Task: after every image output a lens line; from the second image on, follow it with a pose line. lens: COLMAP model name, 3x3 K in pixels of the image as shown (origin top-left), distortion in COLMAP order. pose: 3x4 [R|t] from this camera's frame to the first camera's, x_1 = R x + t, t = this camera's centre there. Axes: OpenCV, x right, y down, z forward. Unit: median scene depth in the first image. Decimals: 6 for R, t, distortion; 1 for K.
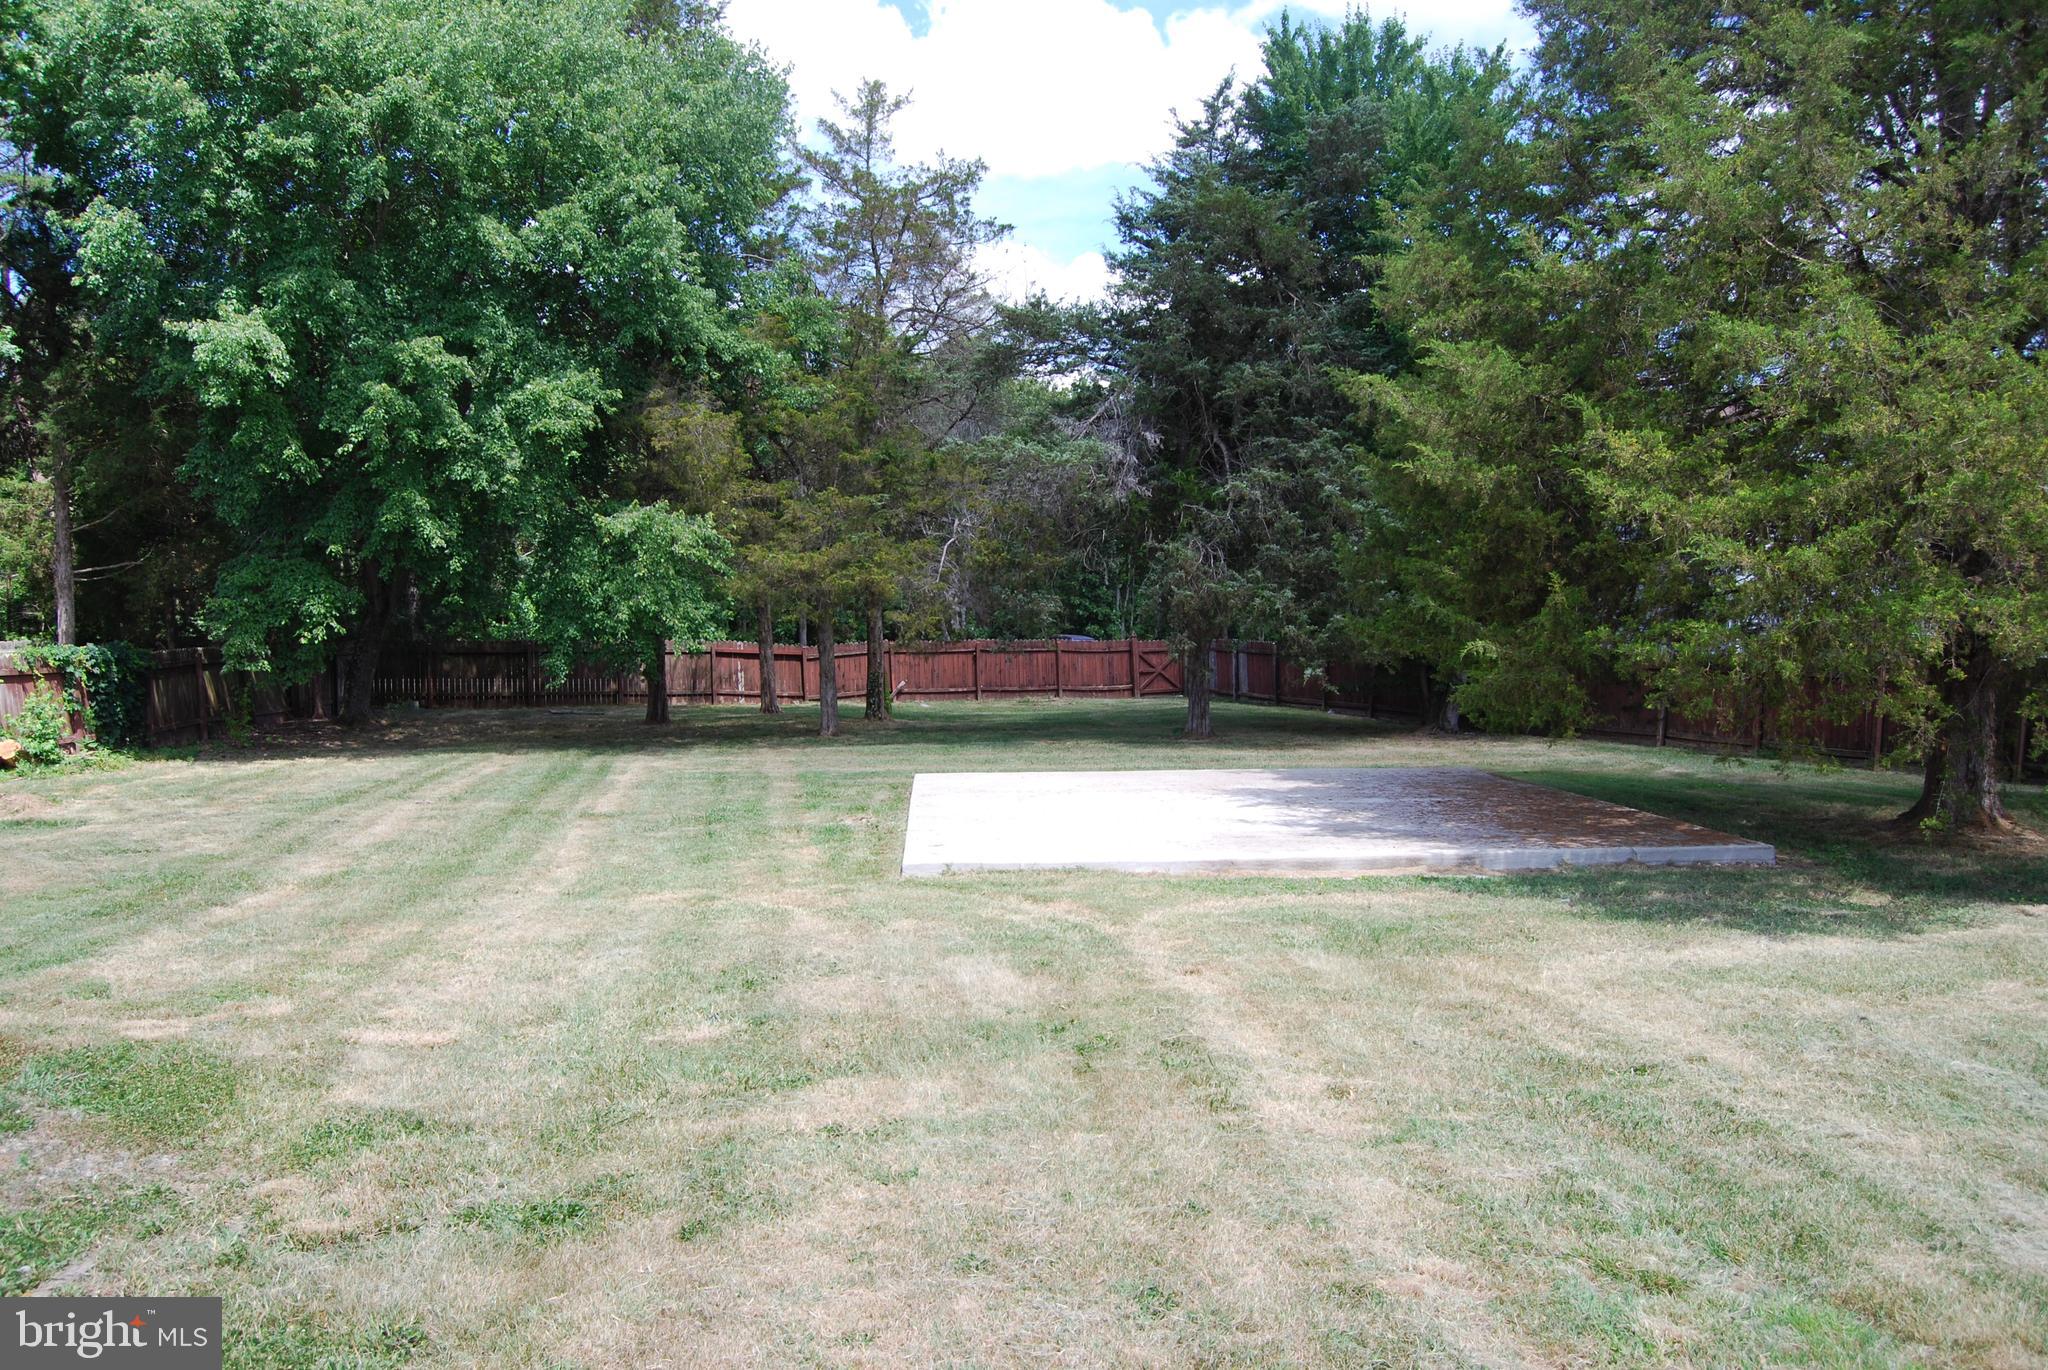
lens RADIAL K [[1653.0, 0, 989.5], [0, 1653.0, 689.3], [0, 0, 1]] dist [-0.078854, 0.008365]
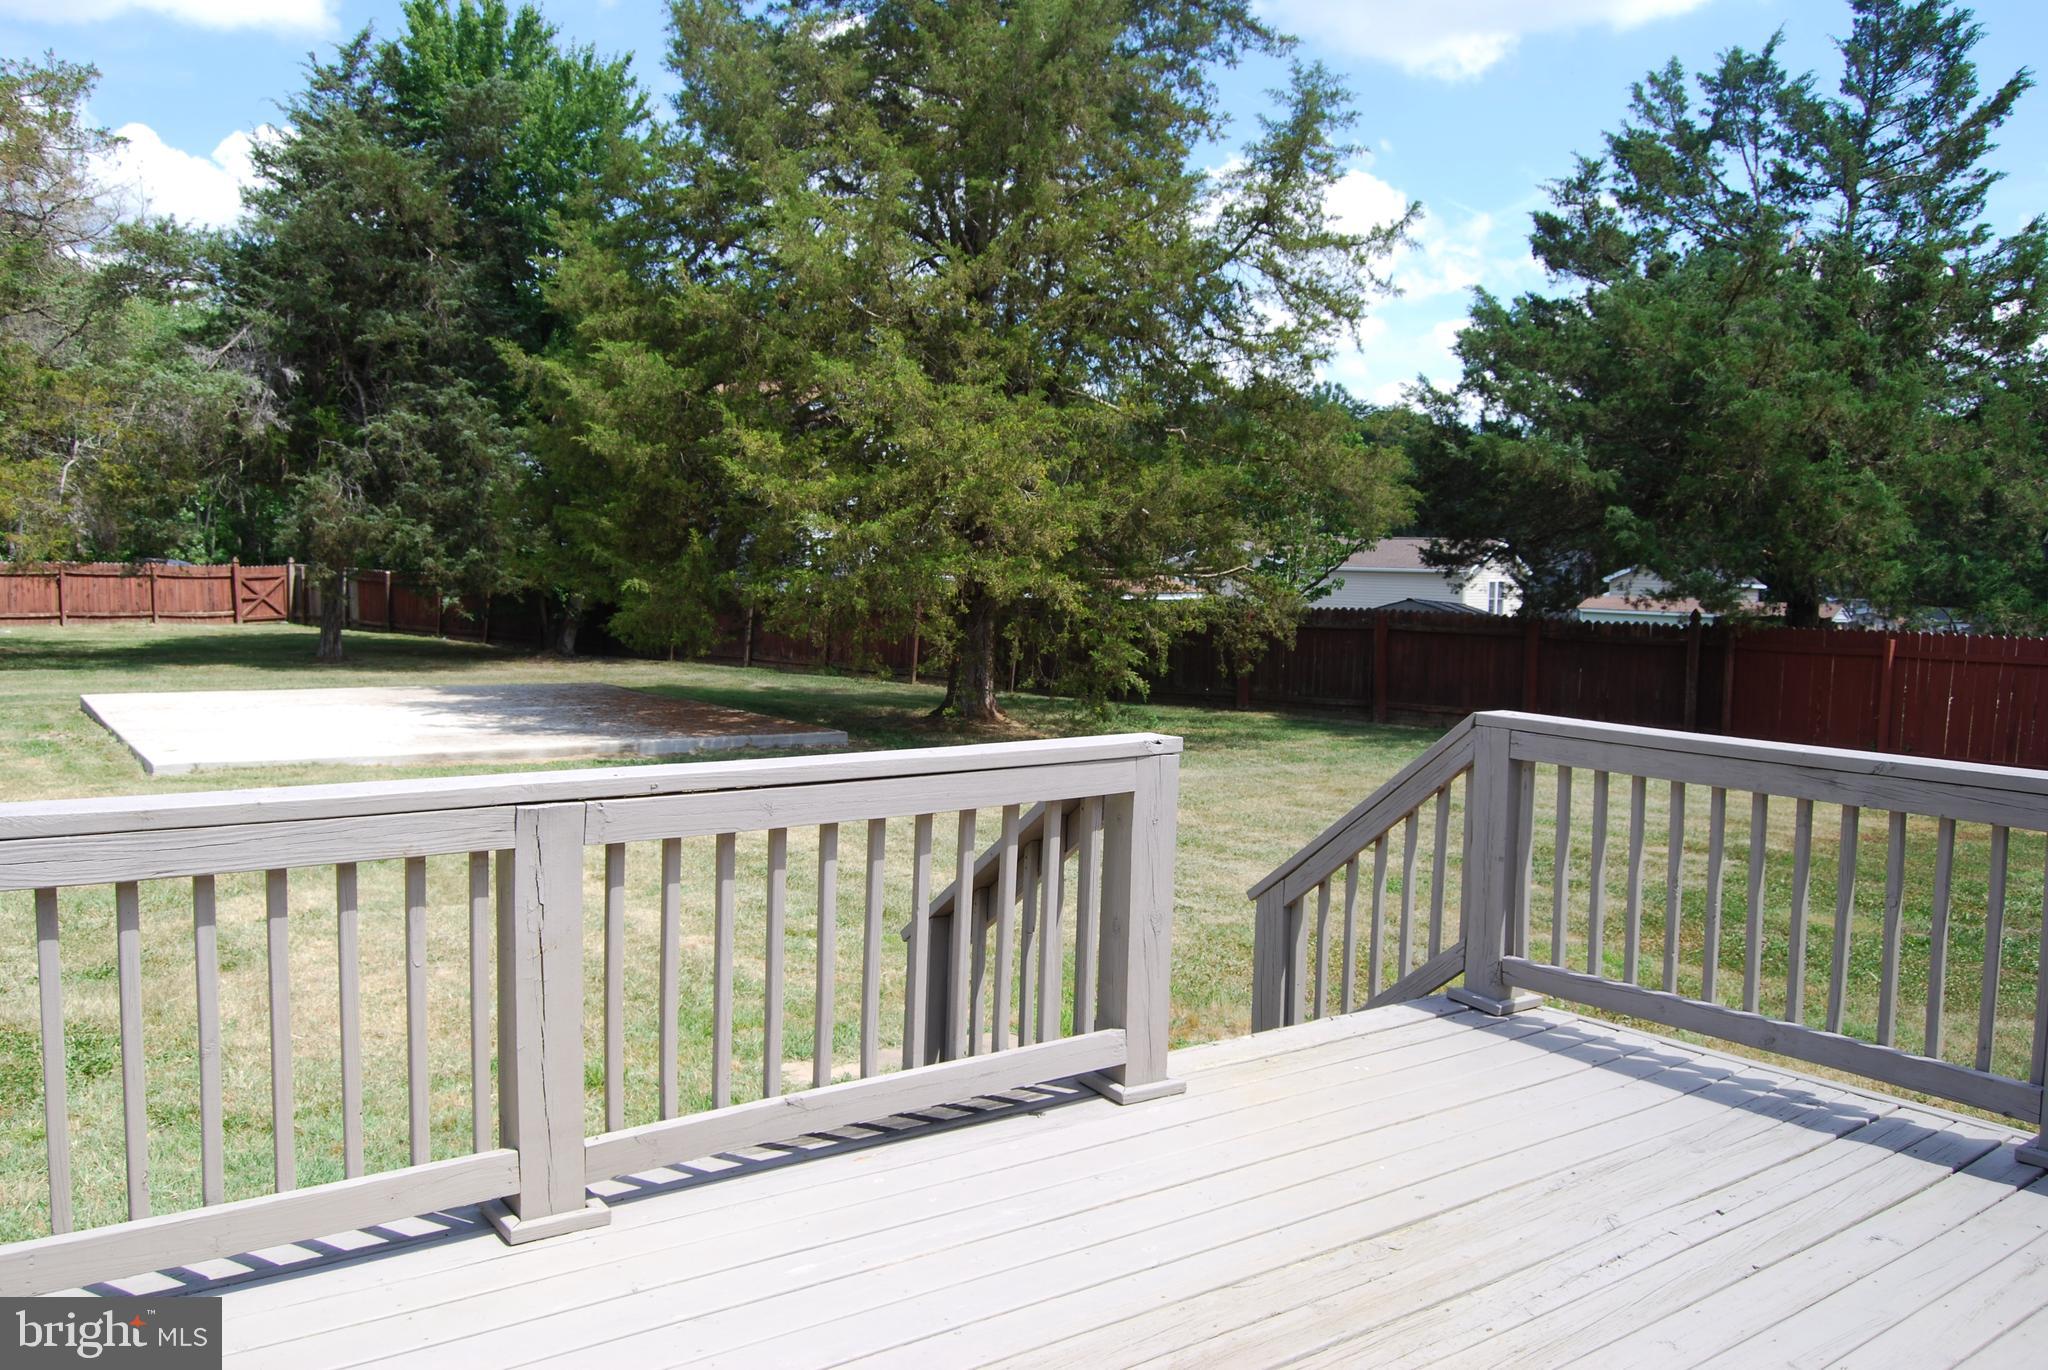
lens RADIAL K [[1653.0, 0, 1037.1], [0, 1653.0, 697.7], [0, 0, 1]] dist [-0.078854, 0.008365]
pose [[0.837622, -0.016162, 0.546012, -0.071261], [-0.009814, 0.998956, 0.044625, 0.001599], [-0.546163, -0.042737, 0.836588, -0.127053]]
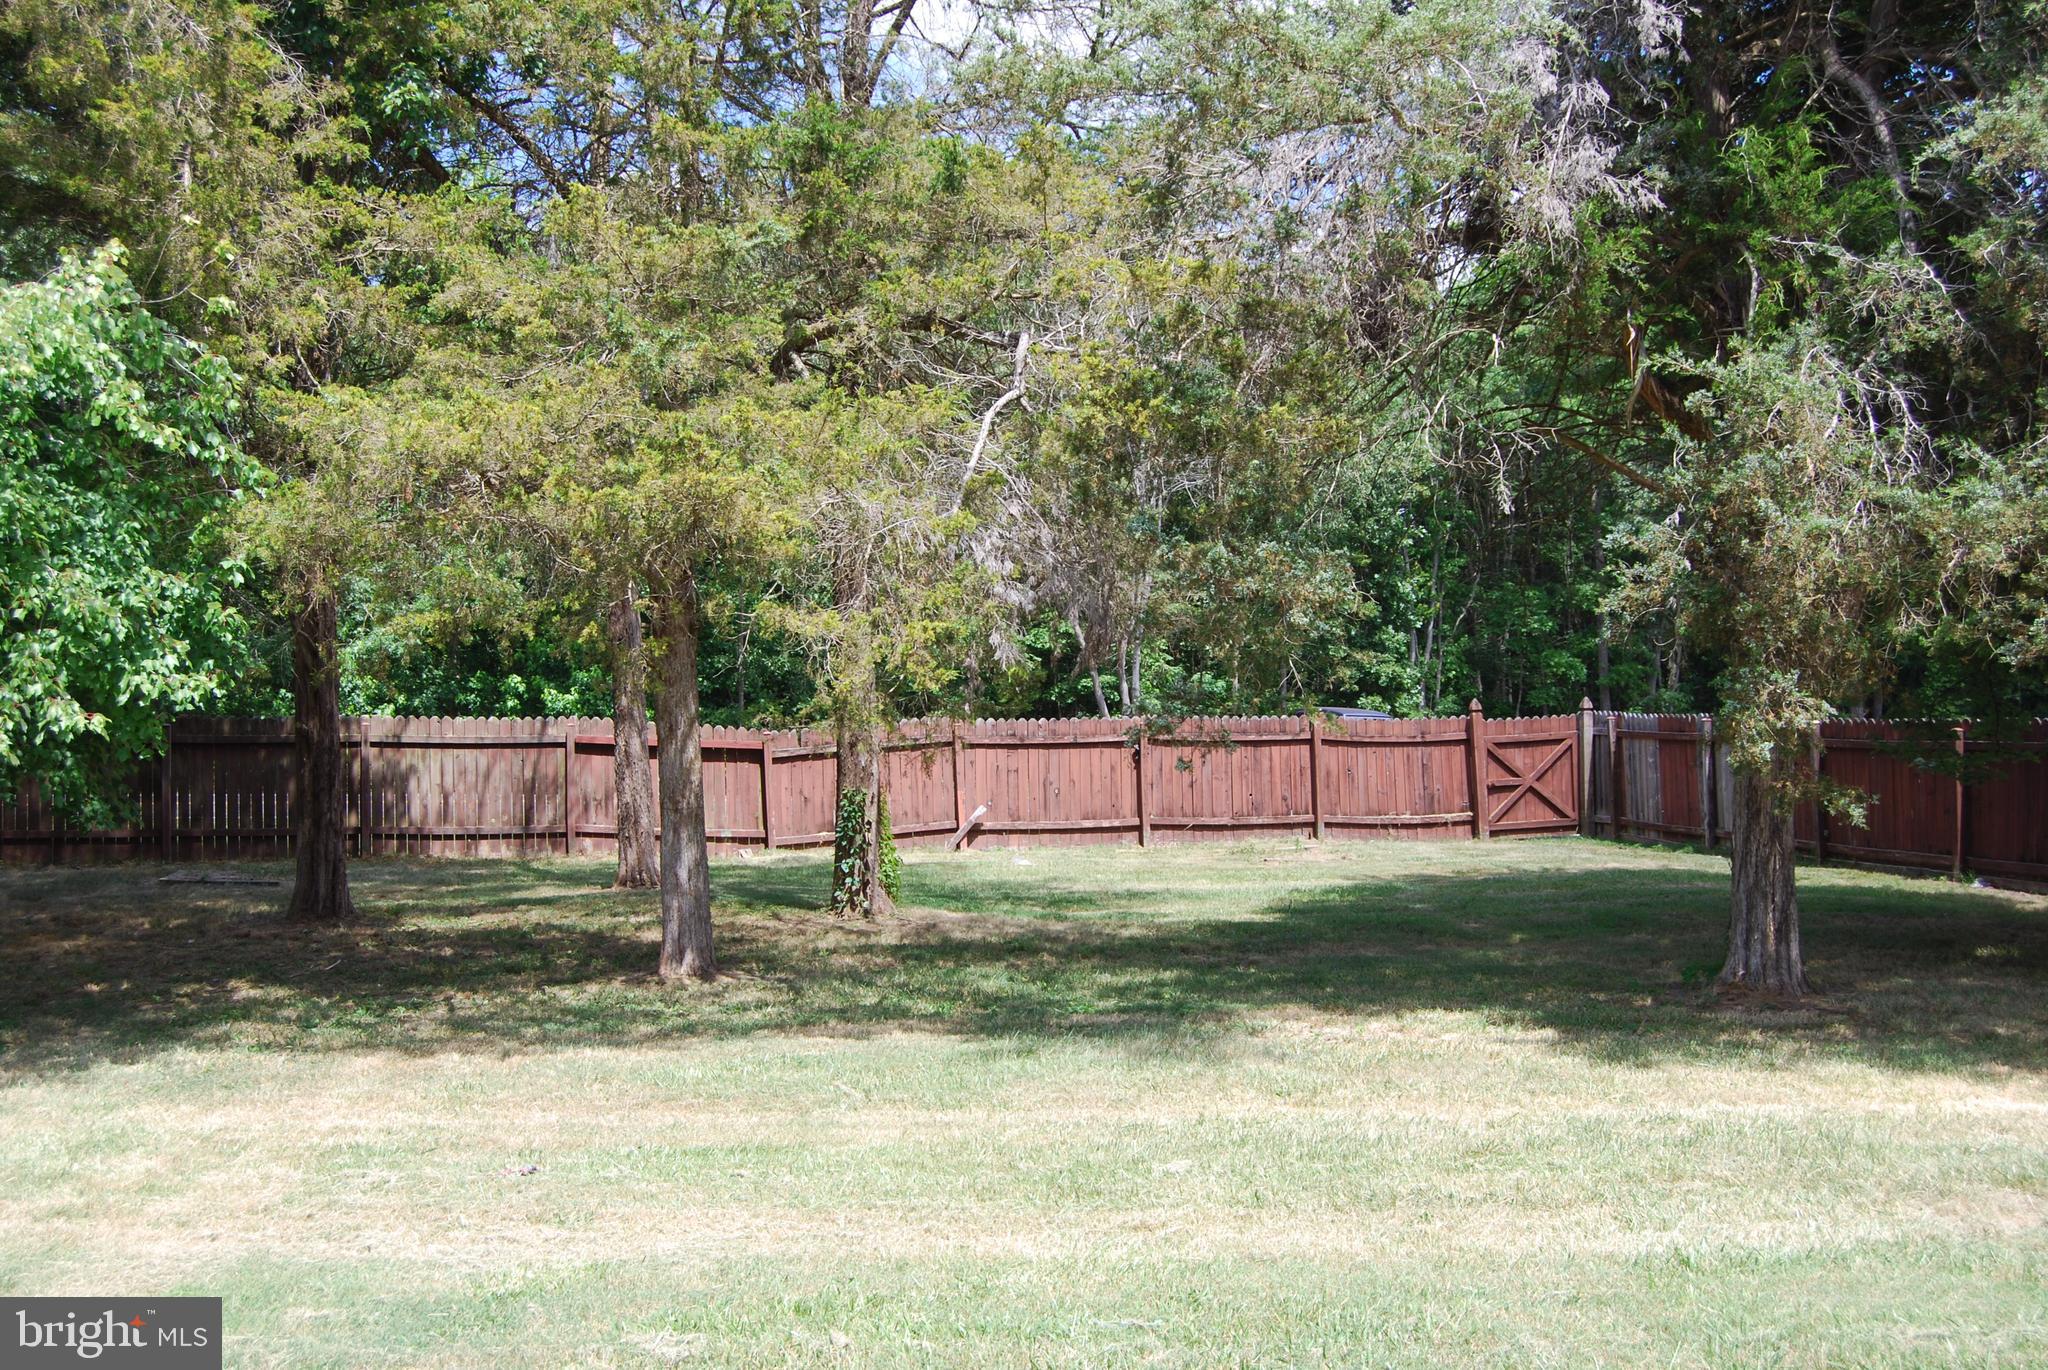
lens RADIAL K [[2207.7, 0, 1020.0], [0, 2207.7, 696.0], [0, 0, 1]] dist [-0.107883, 0.000000]
pose [[0.996529, -0.002749, -0.083205, 0.016691], [-0.001021, 0.998976, -0.045228, -0.012709], [0.083244, 0.045156, 0.995506, 0.621201]]
